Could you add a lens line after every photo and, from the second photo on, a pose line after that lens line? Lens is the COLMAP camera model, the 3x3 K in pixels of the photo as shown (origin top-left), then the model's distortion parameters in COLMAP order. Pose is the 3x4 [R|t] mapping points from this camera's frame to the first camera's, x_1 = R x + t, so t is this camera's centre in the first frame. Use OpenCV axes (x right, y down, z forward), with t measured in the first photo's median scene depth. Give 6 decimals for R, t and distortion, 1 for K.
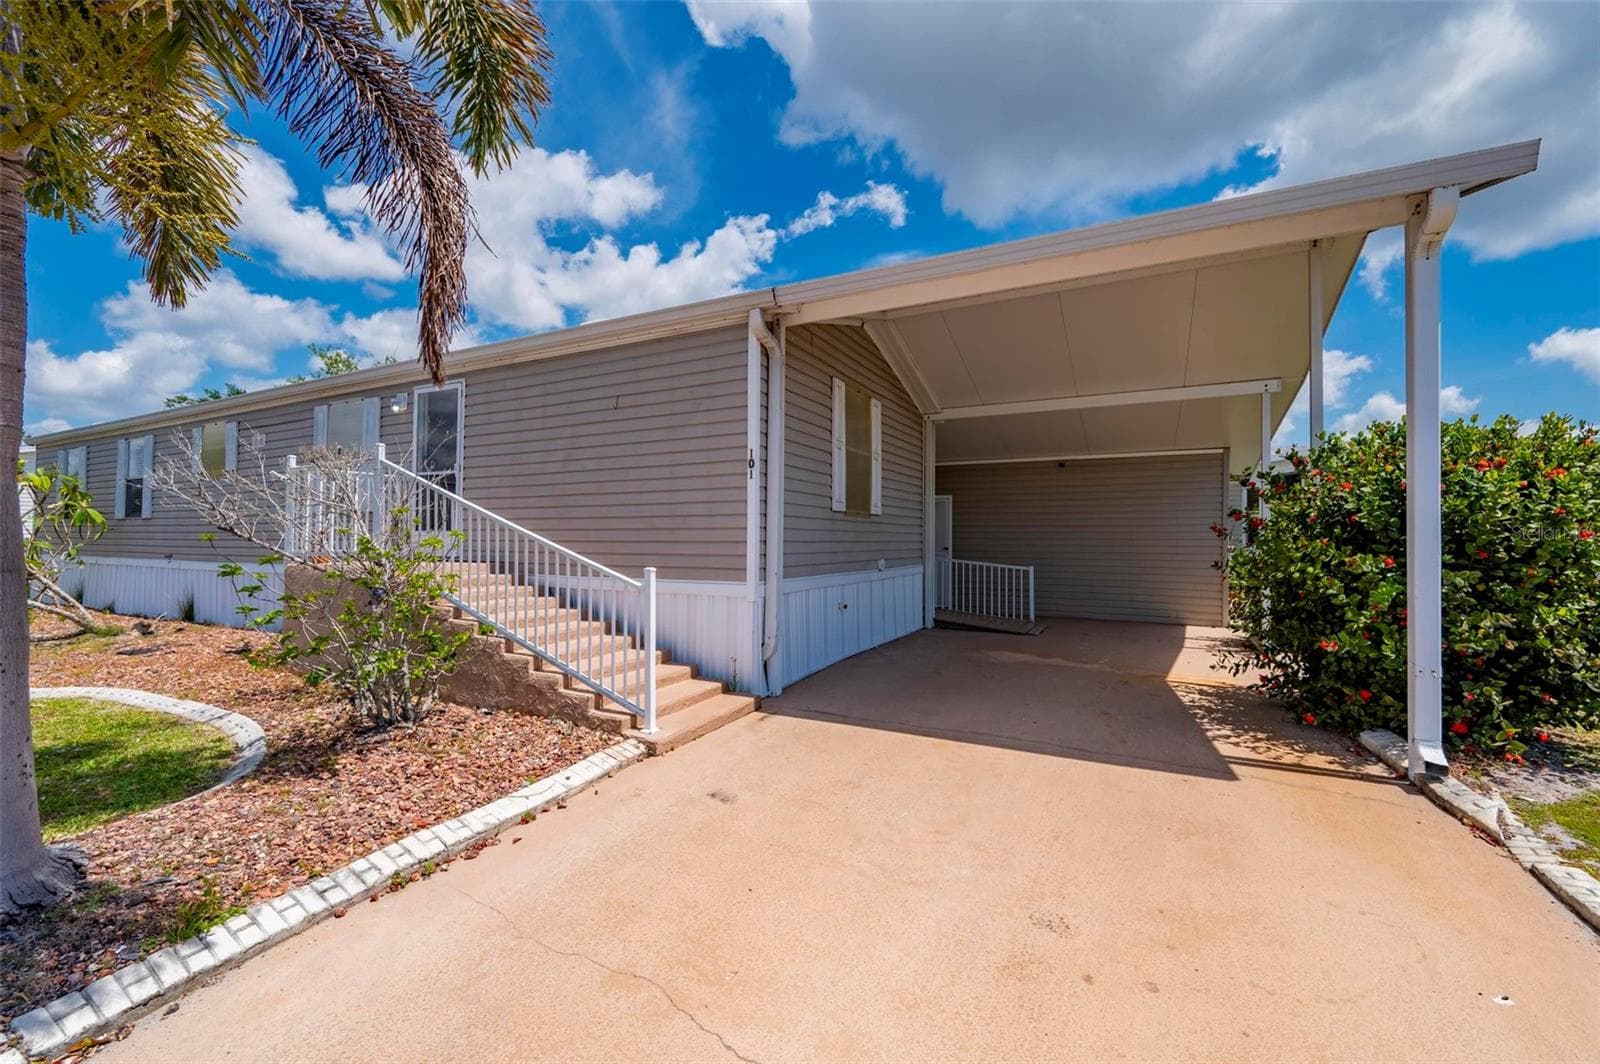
lens RADIAL K [[650.9, 0, 814.2], [0, 650.9, 536.1], [0, 0, 1]] dist [0.009627, -0.001995]
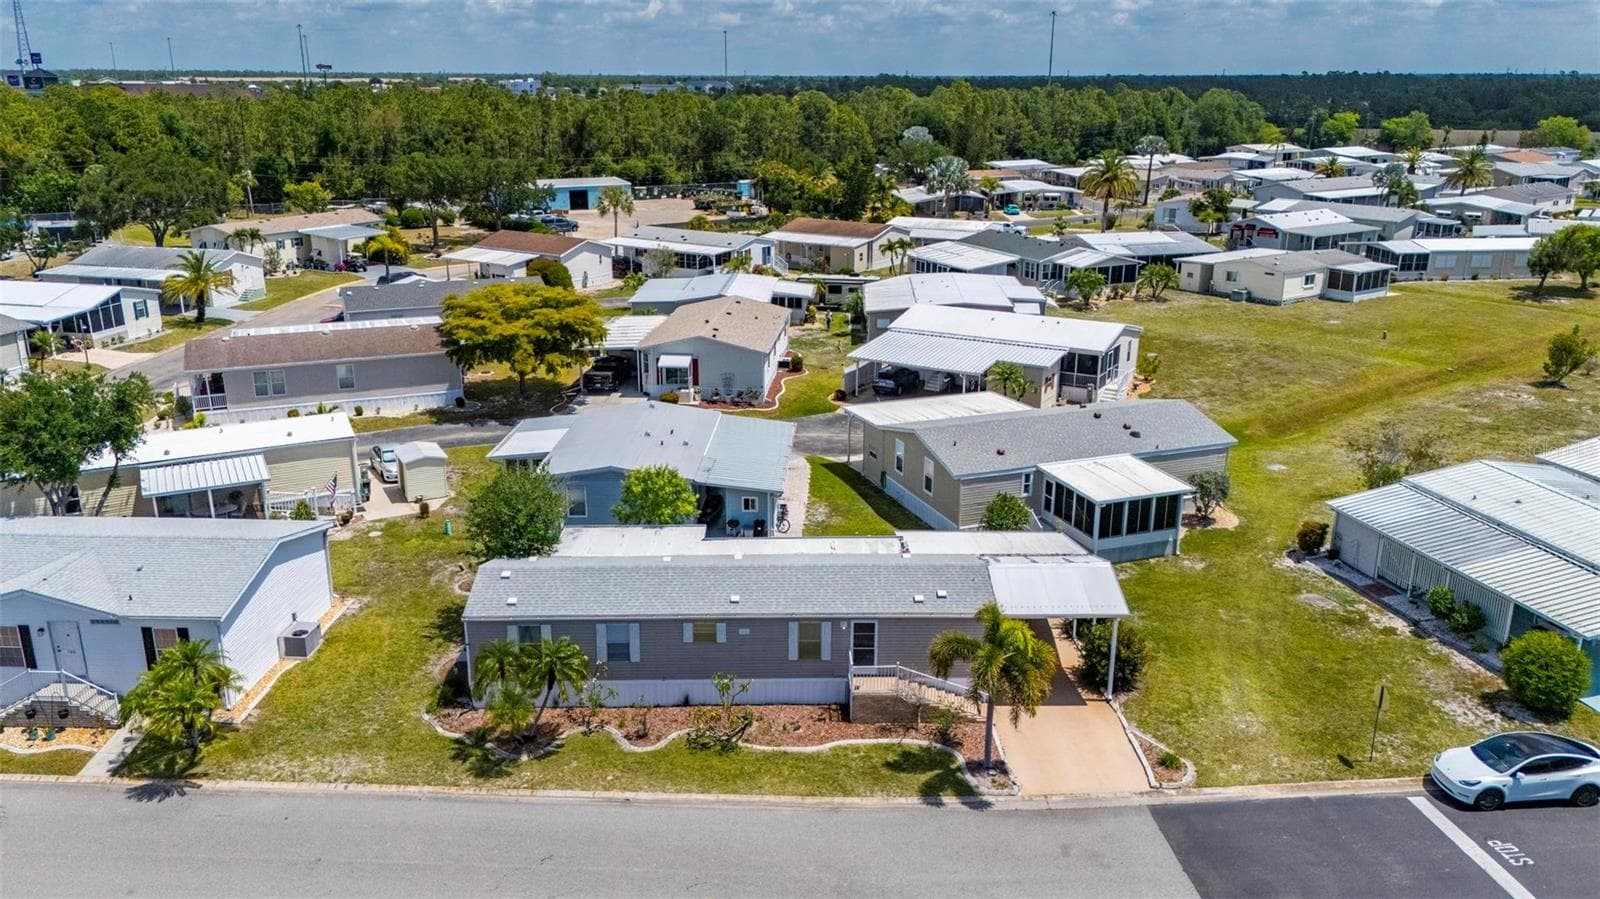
lens RADIAL K [[1172.1, 0, 797.1], [0, 1172.1, 475.3], [0, 0, 1]] dist [0.068452, -0.063385]
pose [[0.885383, -0.153511, 0.438785, -4.099575], [-0.001890, 0.942705, 0.333623, -3.509190], [-0.464859, -0.296214, 0.834364, -4.129294]]
